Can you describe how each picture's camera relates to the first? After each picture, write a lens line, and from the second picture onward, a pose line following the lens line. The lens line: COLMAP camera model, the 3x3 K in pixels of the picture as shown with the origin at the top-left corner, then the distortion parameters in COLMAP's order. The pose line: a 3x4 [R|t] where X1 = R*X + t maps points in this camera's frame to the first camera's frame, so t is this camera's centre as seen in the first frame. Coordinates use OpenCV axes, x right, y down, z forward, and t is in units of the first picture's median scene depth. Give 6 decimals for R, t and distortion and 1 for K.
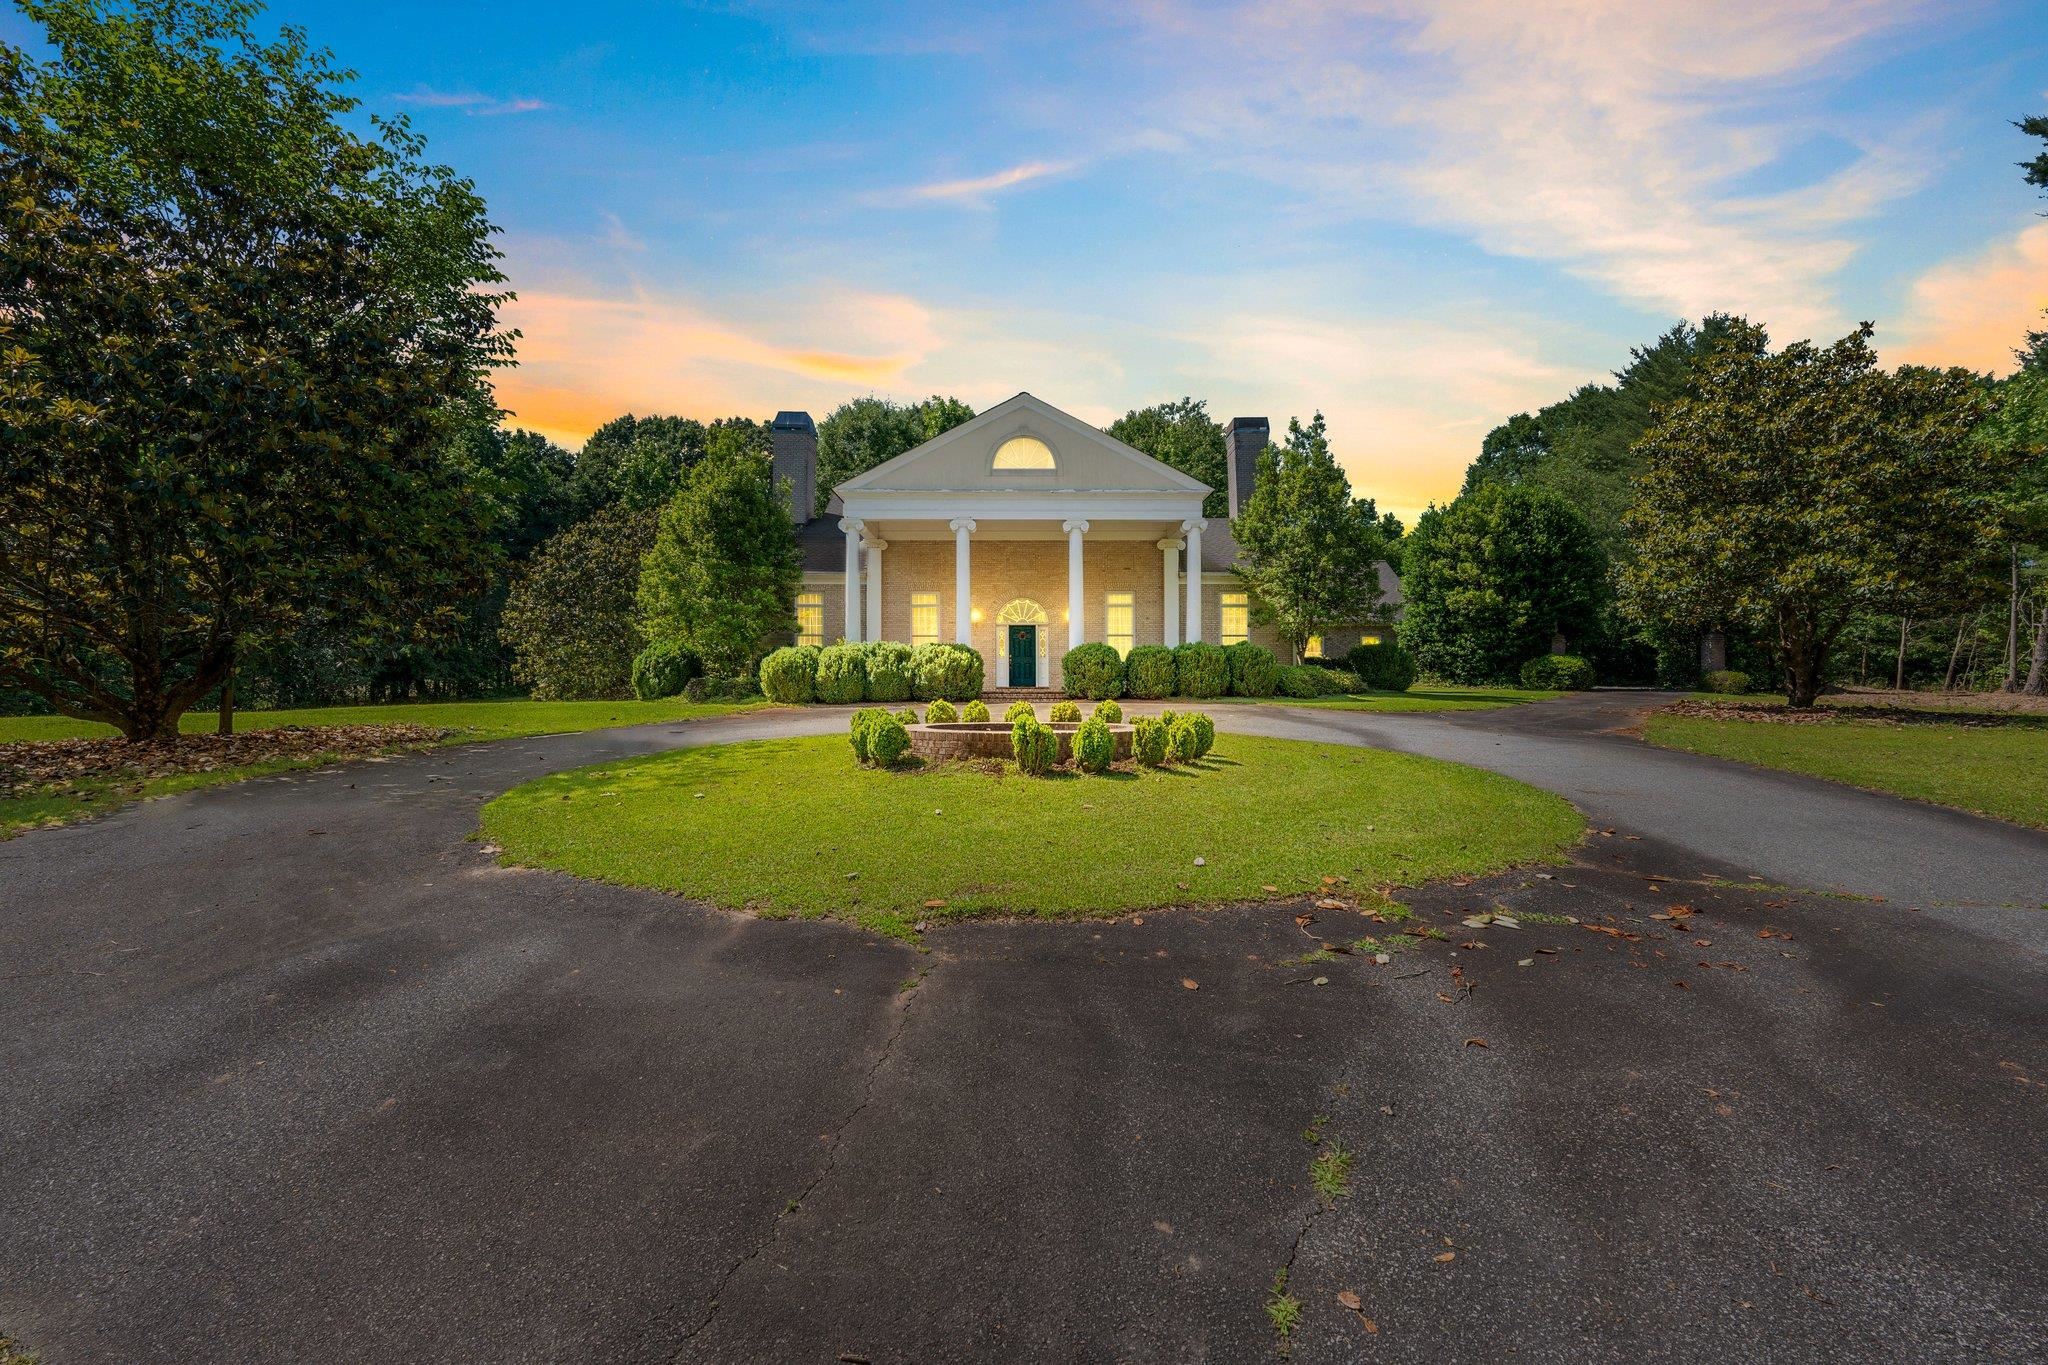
lens RADIAL K [[889.6, 0, 1020.9], [0, 889.6, 679.9], [0, 0, 1]] dist [0.000017, 0.000045]
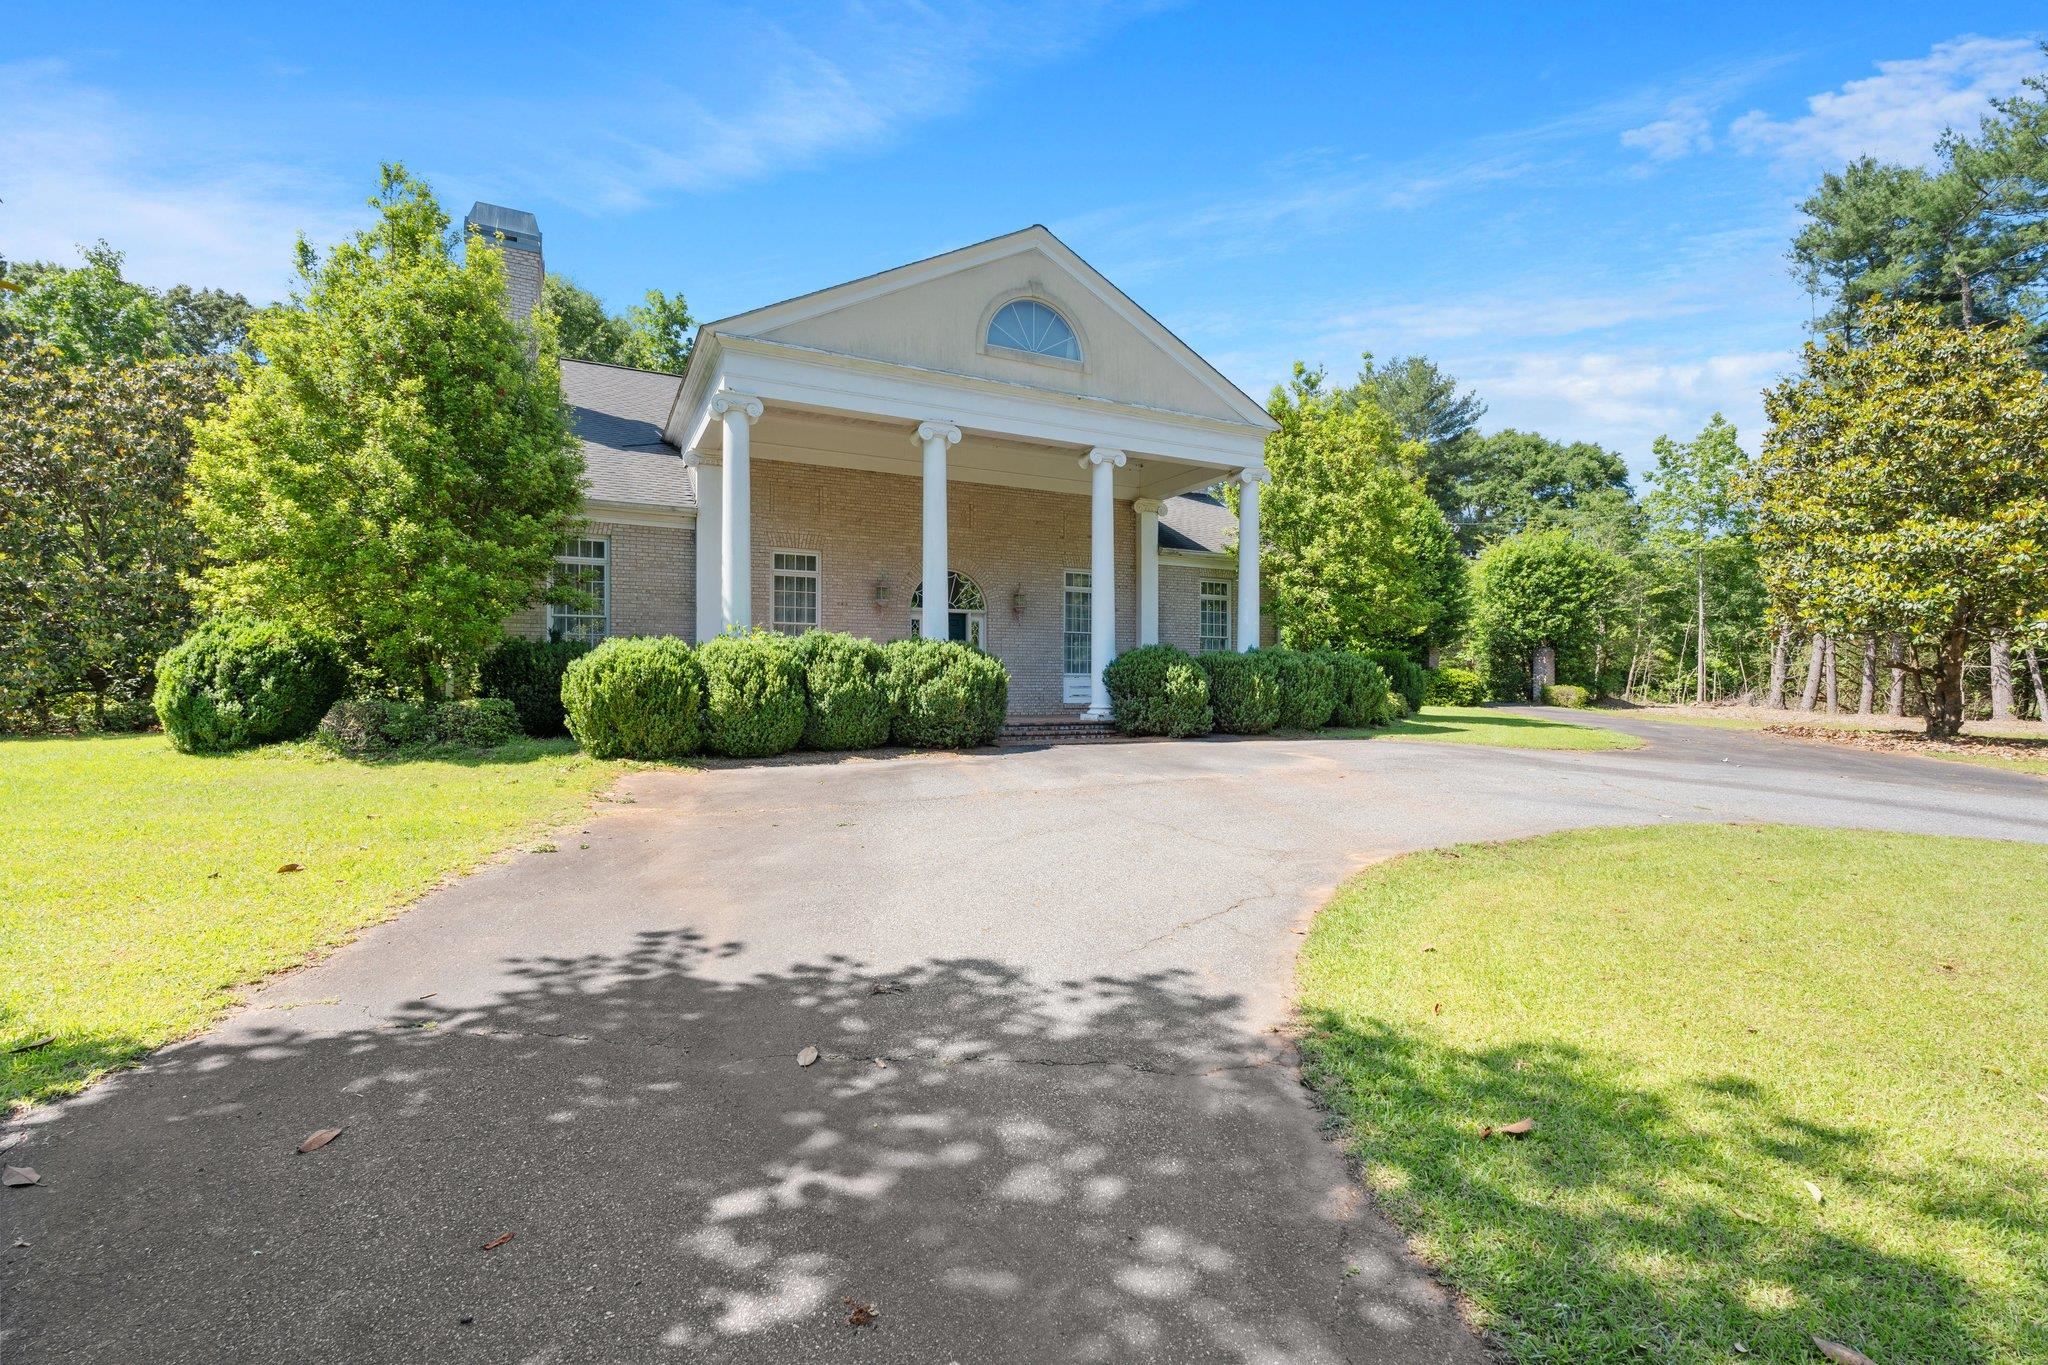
lens RADIAL K [[899.6, 0, 1024.0], [0, 899.6, 682.5], [0, 0, 1]] dist [-0.001116, -0.000301]
pose [[0.896410, 0.005841, 0.443187, -0.269402], [-0.005722, 0.999982, -0.001605, -0.013312], [-0.443188, -0.001097, 0.896428, 0.450808]]
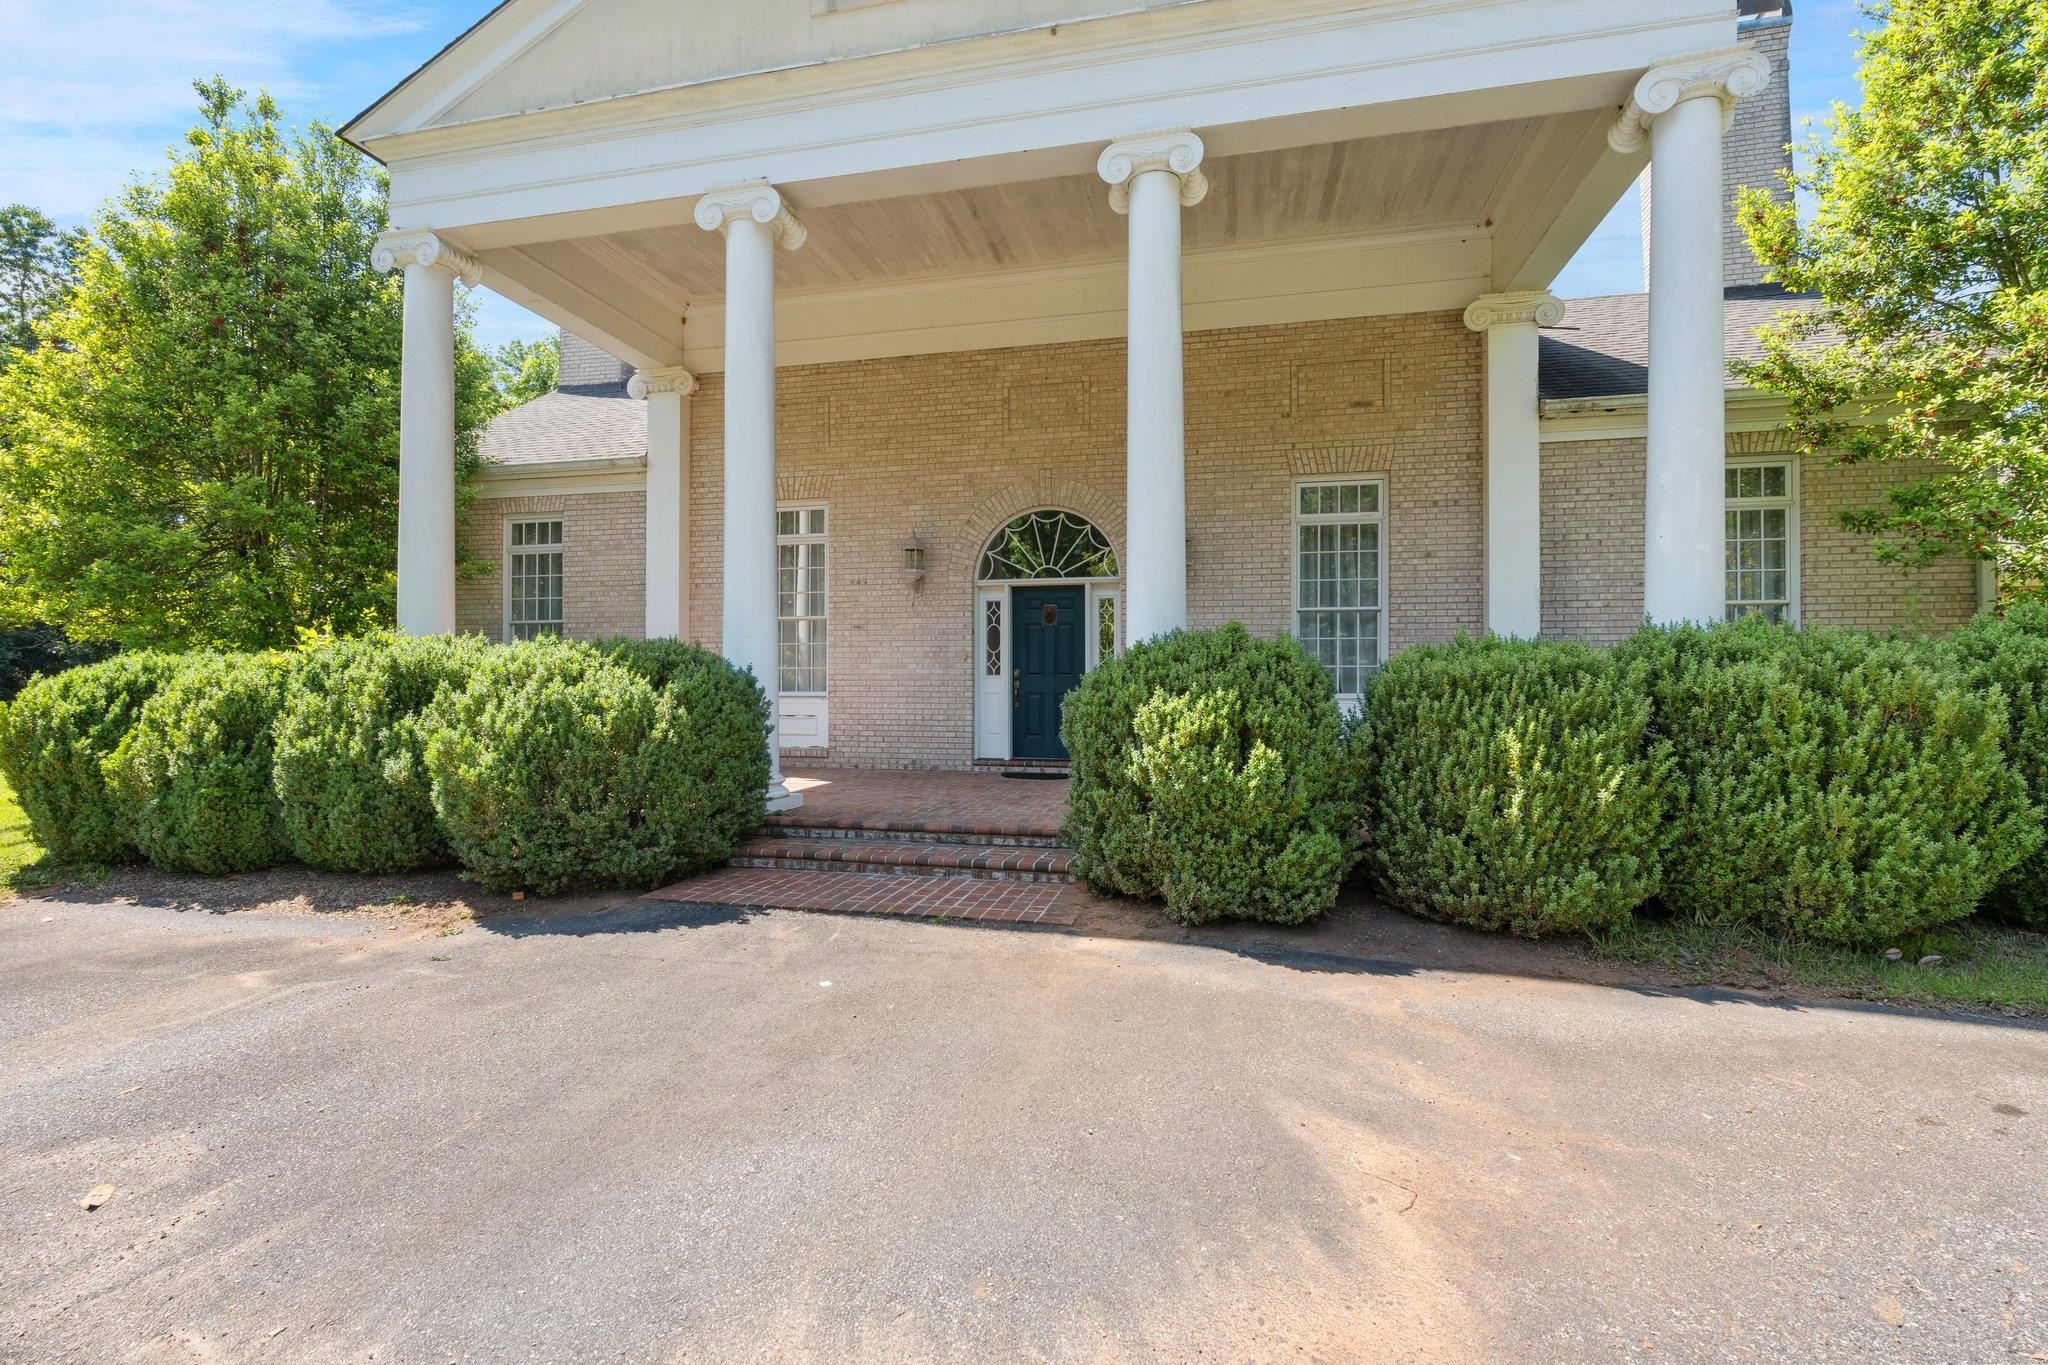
lens RADIAL K [[885.0, 0, 1024.0], [0, 885.0, 682.5], [0, 0, 1]] dist [-0.005167, -0.000712]
pose [[0.972580, 0.004092, -0.232531, 0.085001], [-0.002832, 0.999979, 0.005750, -0.028861], [0.232550, -0.004934, 0.972572, 0.742975]]
